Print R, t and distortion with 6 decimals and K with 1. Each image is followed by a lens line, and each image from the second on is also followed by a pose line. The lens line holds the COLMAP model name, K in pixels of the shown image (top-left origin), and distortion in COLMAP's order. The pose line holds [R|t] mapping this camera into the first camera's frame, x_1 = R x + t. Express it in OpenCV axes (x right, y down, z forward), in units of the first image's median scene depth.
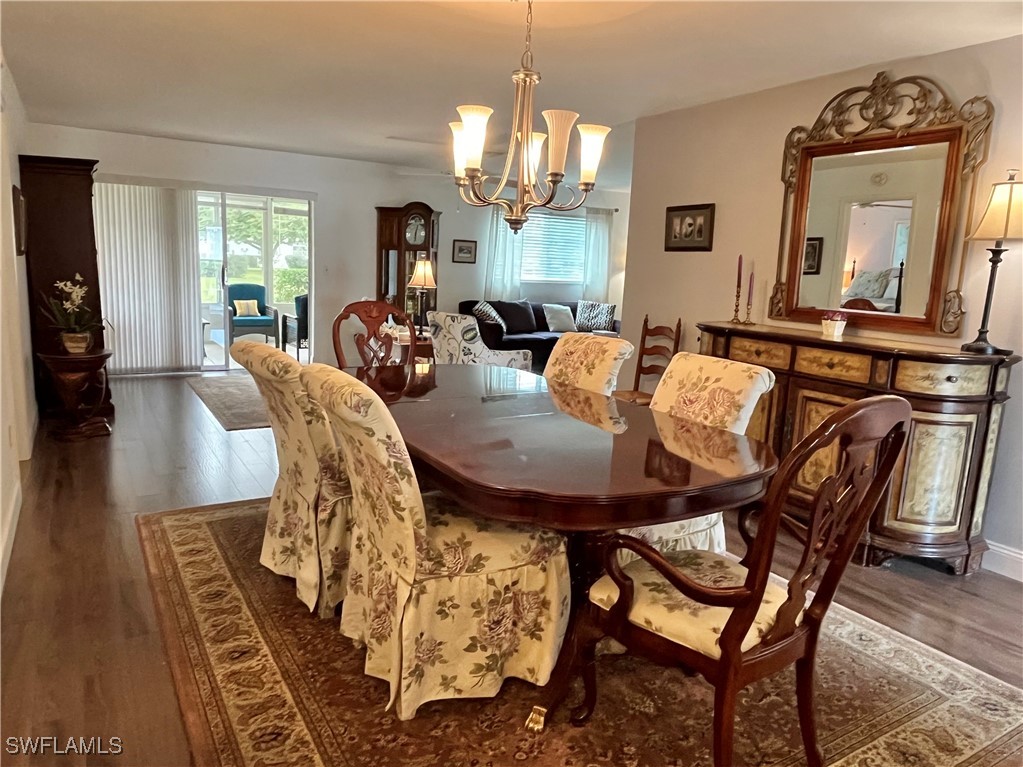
lens RADIAL K [[698.5, 0, 511.5], [0, 698.5, 383.5], [0, 0, 1]] dist [0.000466, 0.001133]
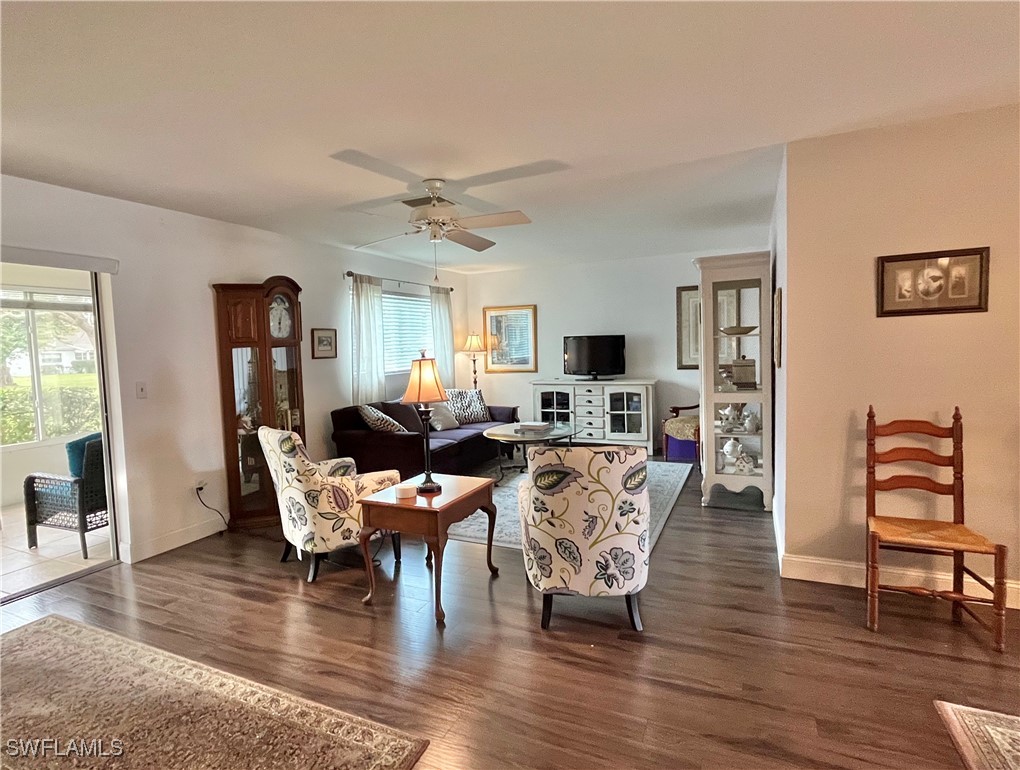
lens RADIAL K [[547.3, 0, 490.6], [0, 547.3, 384.8], [0, 0, 1]] dist [-0.000973, 0.000414]
pose [[0.836779, -0.110811, 0.536211, -0.307901], [0.160918, 0.985829, -0.047392, -0.113323], [-0.523361, 0.125943, 0.842752, 0.532752]]
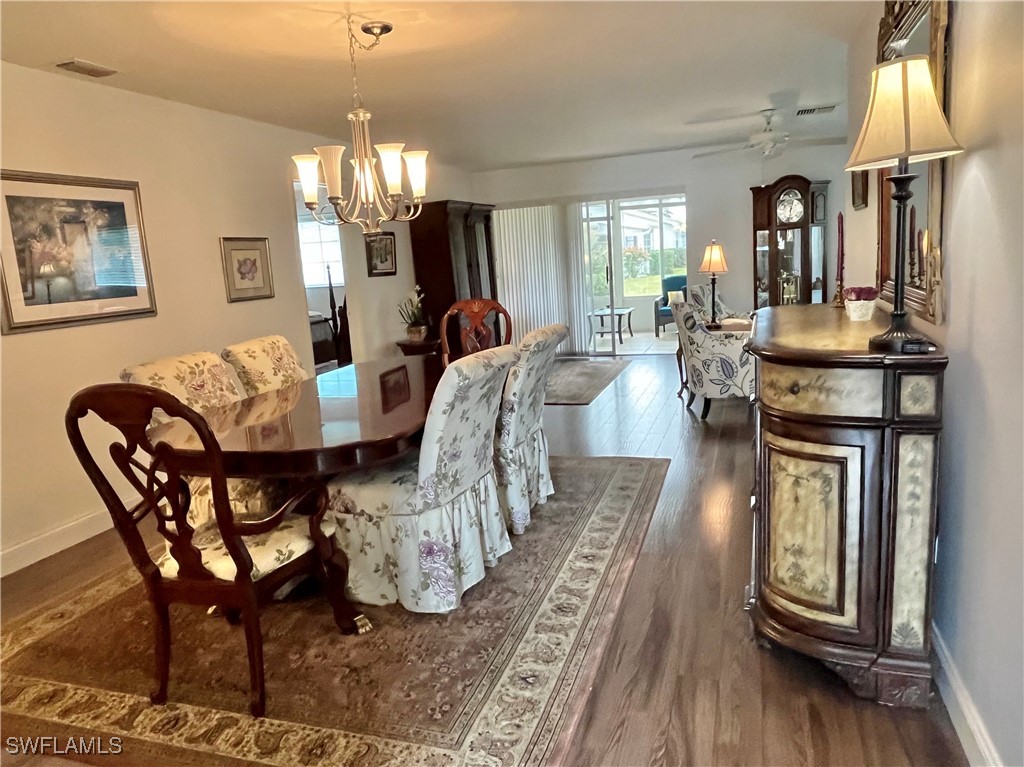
lens RADIAL K [[706.7, 0, 512.0], [0, 706.7, 383.5], [0, 0, 1]] dist [0.004179, 0.002046]
pose [[0.642332, 0.049439, -0.764831, 0.414268], [-0.034525, 0.998771, 0.035566, -0.010680], [0.765649, 0.003561, 0.643249, 0.153843]]
